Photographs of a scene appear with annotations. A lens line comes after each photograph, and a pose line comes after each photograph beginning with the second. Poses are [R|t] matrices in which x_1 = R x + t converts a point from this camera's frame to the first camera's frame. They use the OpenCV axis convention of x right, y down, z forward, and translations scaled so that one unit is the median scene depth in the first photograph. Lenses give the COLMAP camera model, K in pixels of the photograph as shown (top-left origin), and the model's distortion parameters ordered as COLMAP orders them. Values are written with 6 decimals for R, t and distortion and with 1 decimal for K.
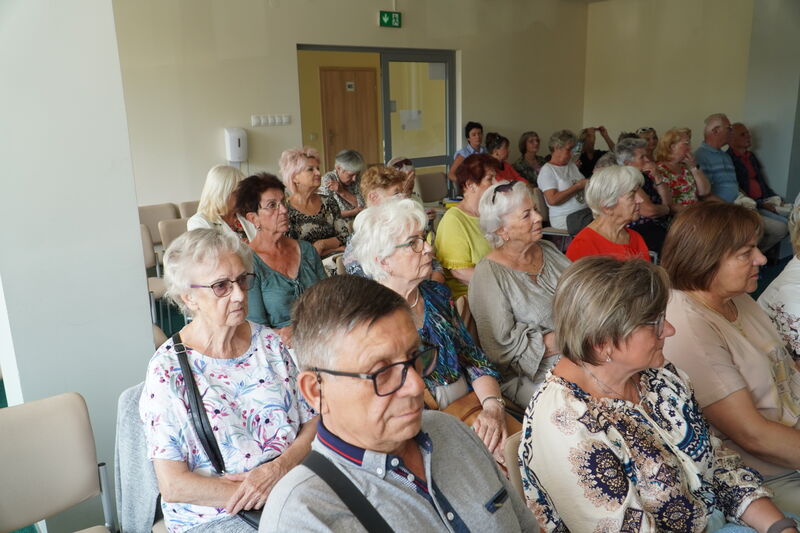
lens RADIAL K [[638.5, 0, 396.5], [0, 638.5, 269.6], [0, 0, 1]] dist [0.007016, -0.011919]
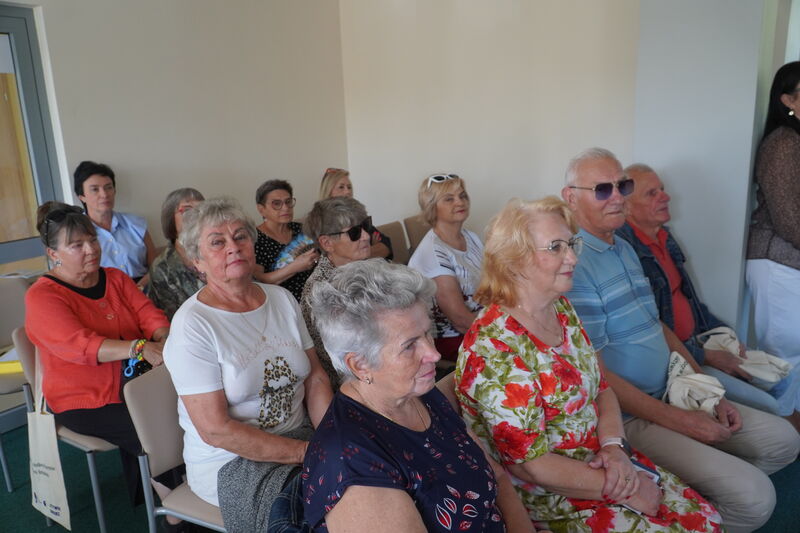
lens RADIAL K [[638.5, 0, 396.5], [0, 638.5, 269.6], [0, 0, 1]] dist [0.007016, -0.011919]
pose [[0.965961, -0.068930, 0.249337, 0.259227], [0.071533, 0.997437, -0.001381, -0.168562], [-0.248603, 0.019170, 0.968416, 0.613779]]
